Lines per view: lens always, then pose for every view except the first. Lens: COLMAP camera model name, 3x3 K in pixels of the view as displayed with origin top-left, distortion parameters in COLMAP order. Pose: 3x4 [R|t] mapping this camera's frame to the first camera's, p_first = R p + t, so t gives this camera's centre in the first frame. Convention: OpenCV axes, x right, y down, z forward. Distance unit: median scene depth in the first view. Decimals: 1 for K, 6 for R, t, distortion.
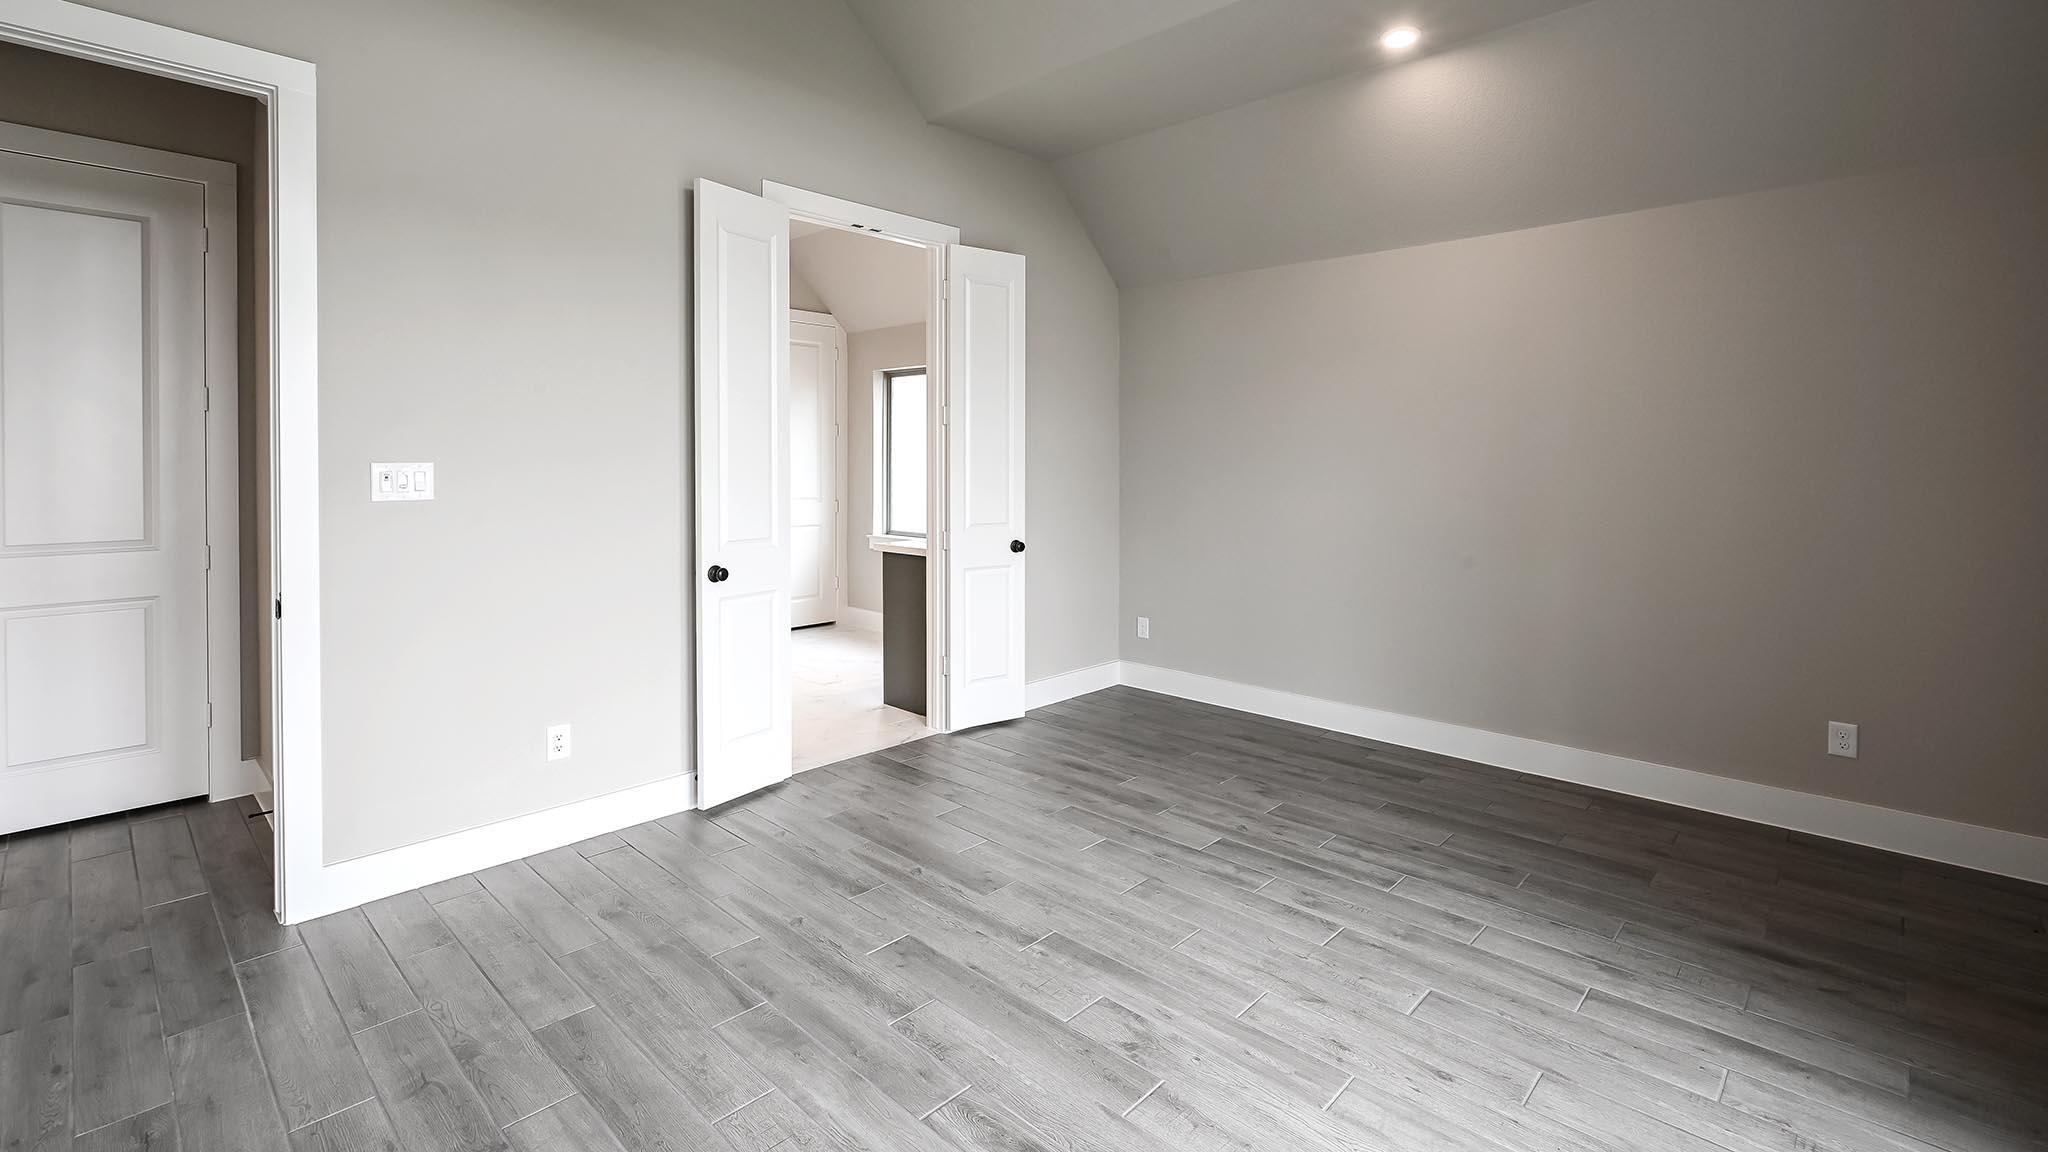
lens RADIAL K [[902.9, 0, 1027.4], [0, 902.9, 584.5], [0, 0, 1]] dist [0.000777, -0.000075]
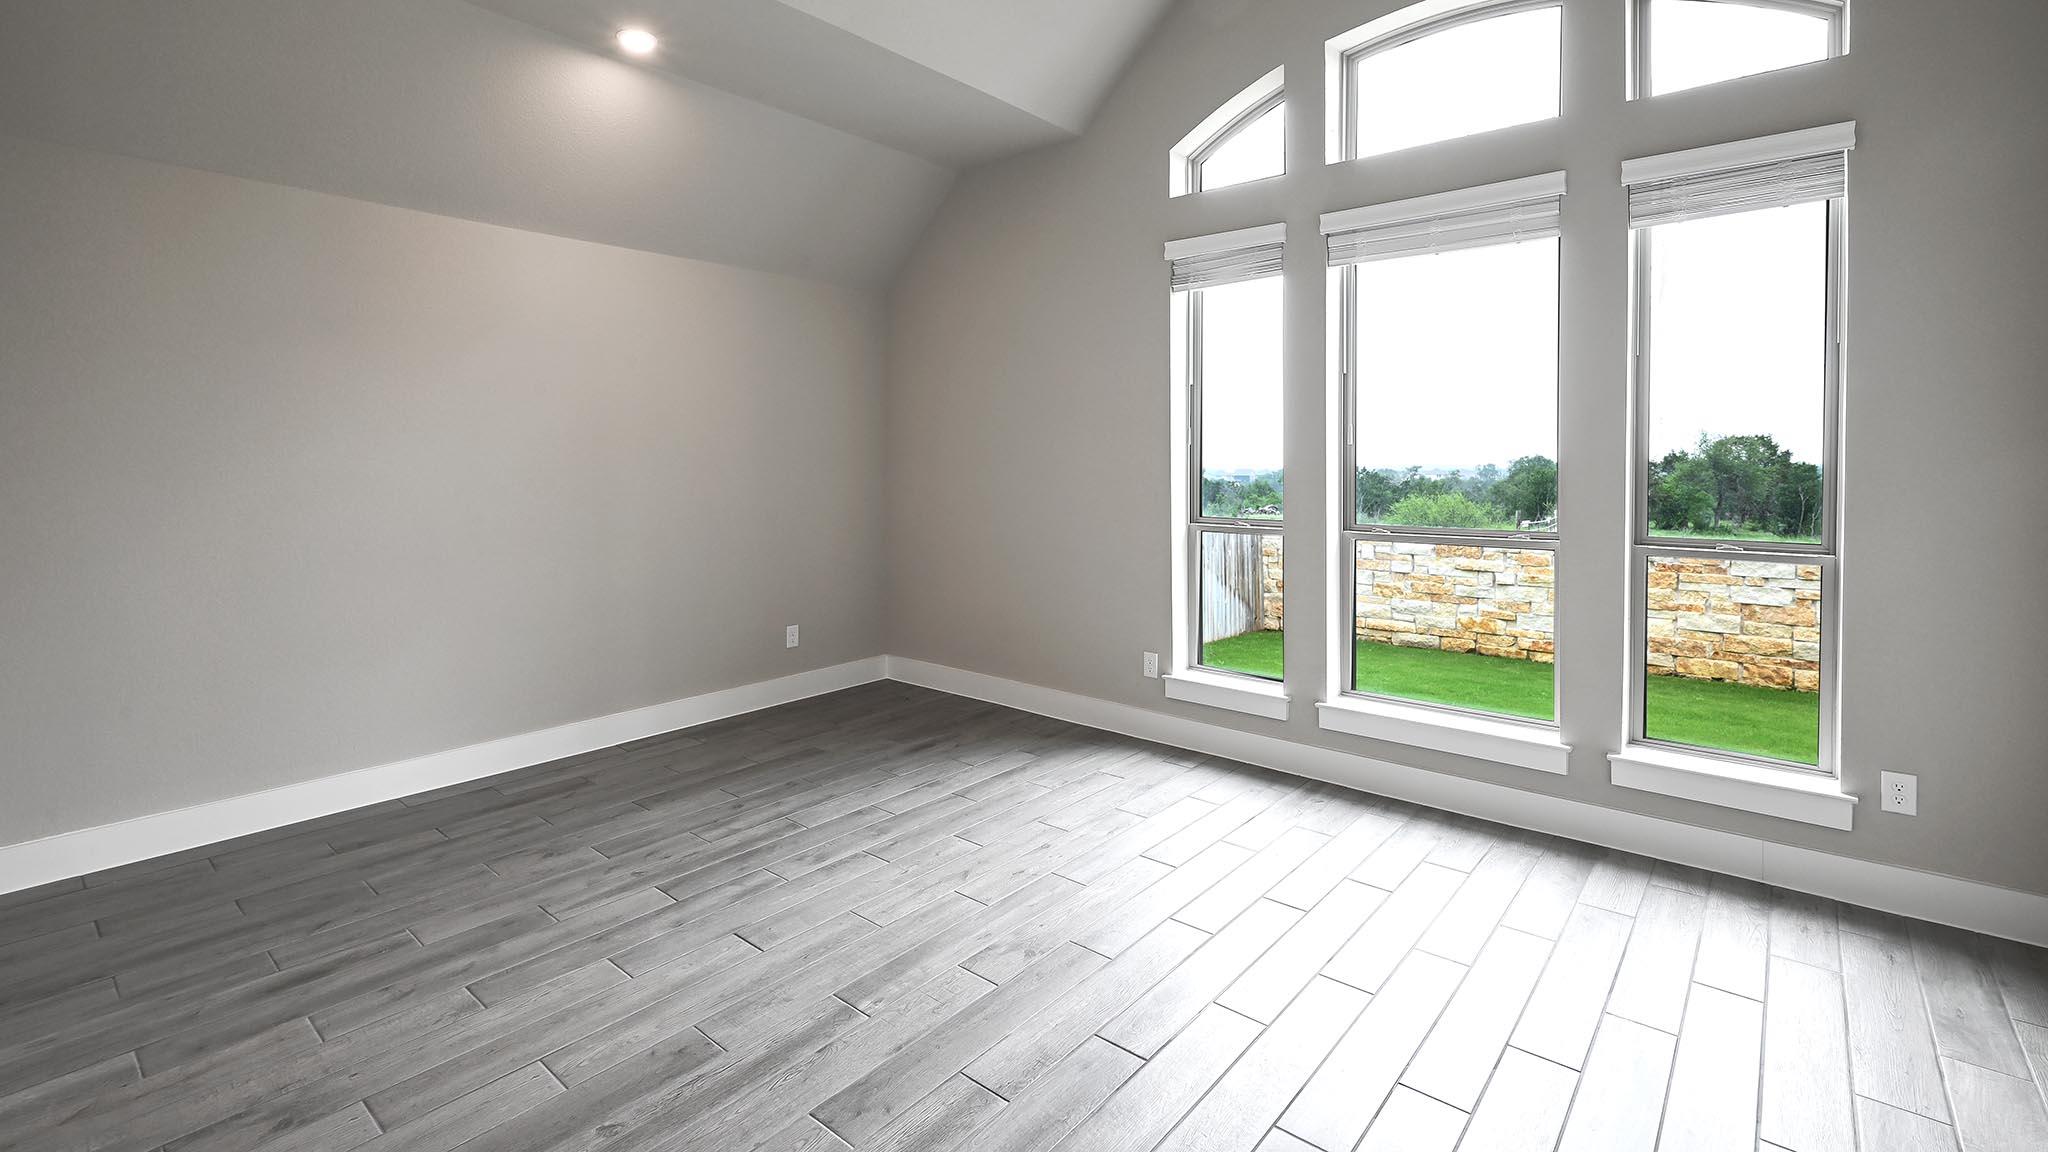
lens RADIAL K [[902.9, 0, 1027.4], [0, 902.9, 584.5], [0, 0, 1]] dist [0.000777, -0.000075]
pose [[-0.061531, -0.138562, 0.988440, -0.744314], [0.141745, 0.979067, 0.146072, -0.099230], [-0.987989, 0.149094, -0.040602, 0.742919]]
